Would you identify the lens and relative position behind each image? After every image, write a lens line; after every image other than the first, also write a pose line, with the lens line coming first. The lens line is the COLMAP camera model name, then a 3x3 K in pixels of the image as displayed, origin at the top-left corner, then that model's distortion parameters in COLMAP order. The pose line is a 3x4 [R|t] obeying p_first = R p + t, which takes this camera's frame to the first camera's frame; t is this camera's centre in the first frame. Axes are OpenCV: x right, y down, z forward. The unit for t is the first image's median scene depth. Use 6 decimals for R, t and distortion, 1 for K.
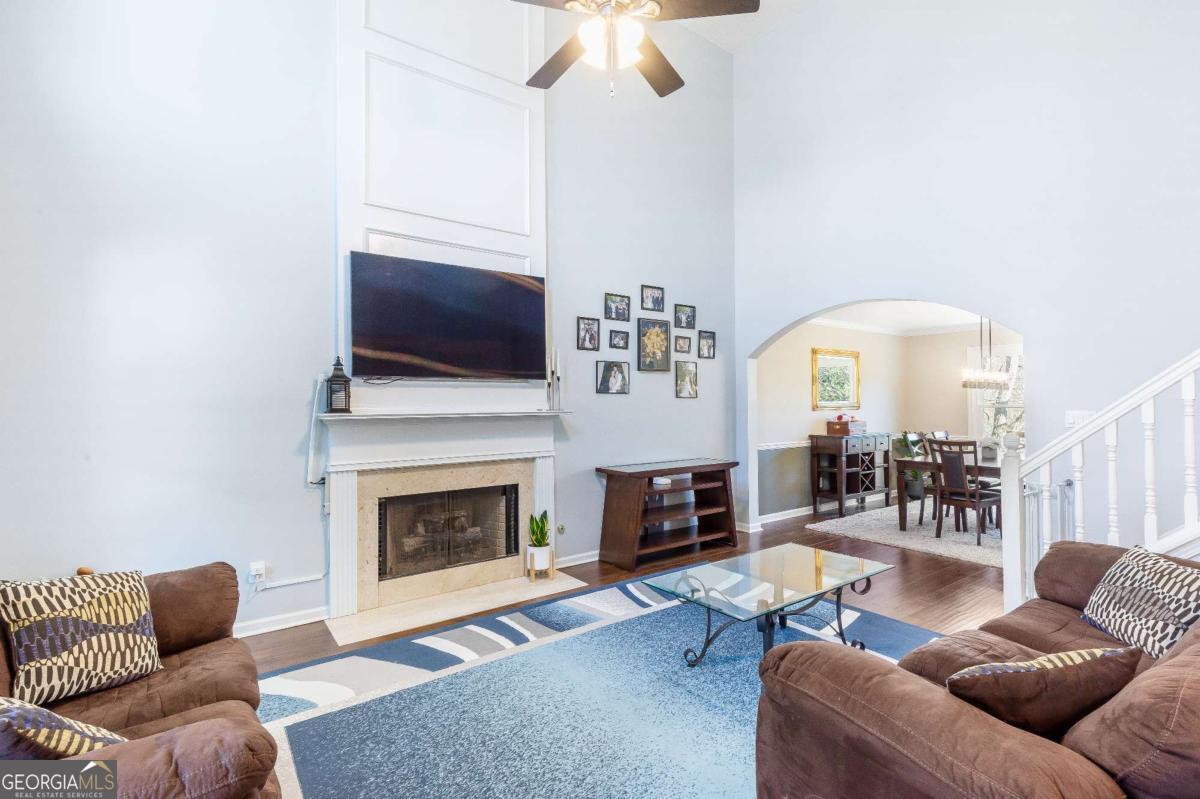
lens RADIAL K [[553.0, 0, 600.6], [0, 553.0, 400.2], [0, 0, 1]] dist [0.005669, 0.001323]
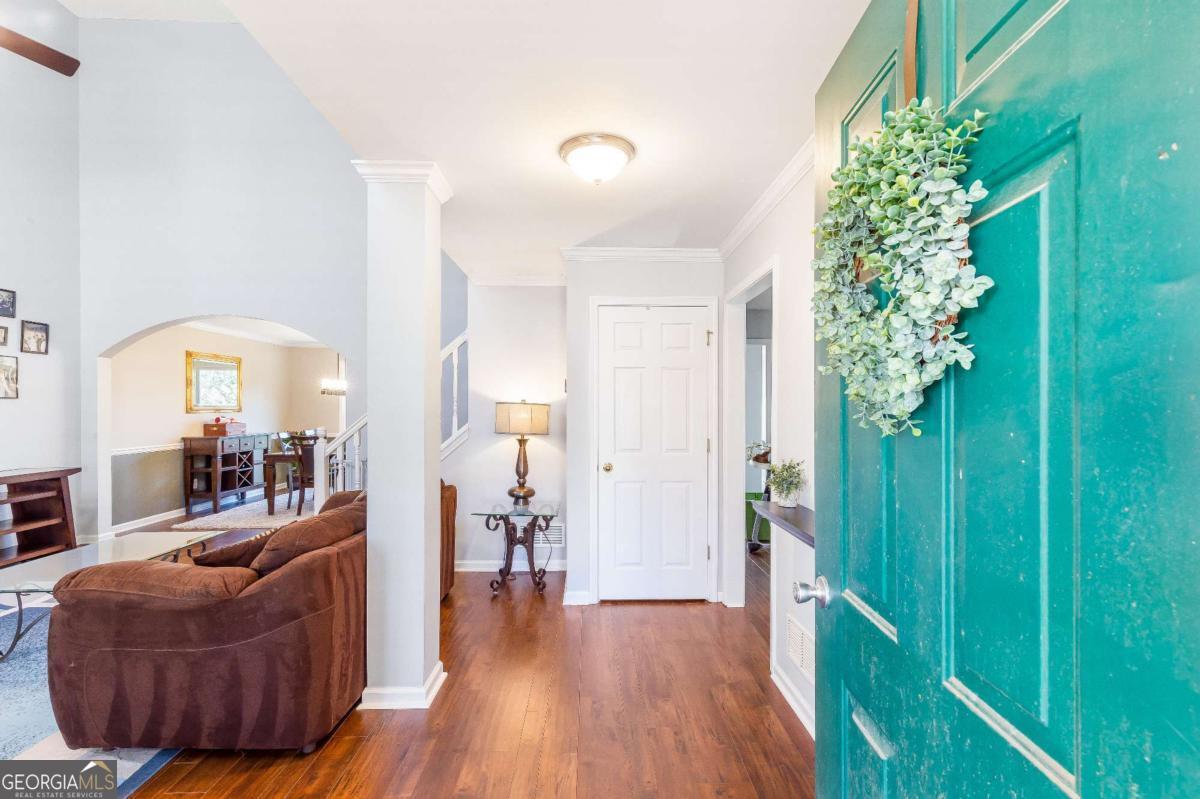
lens RADIAL K [[553.0, 0, 600.0], [0, 553.0, 407.0], [0, 0, 1]] dist [0.005669, 0.001323]
pose [[0.569488, 0.005640, 0.821981, -0.018921], [-0.009712, 0.999953, -0.000133, 0.000578], [-0.821943, -0.007907, 0.569516, -0.201524]]
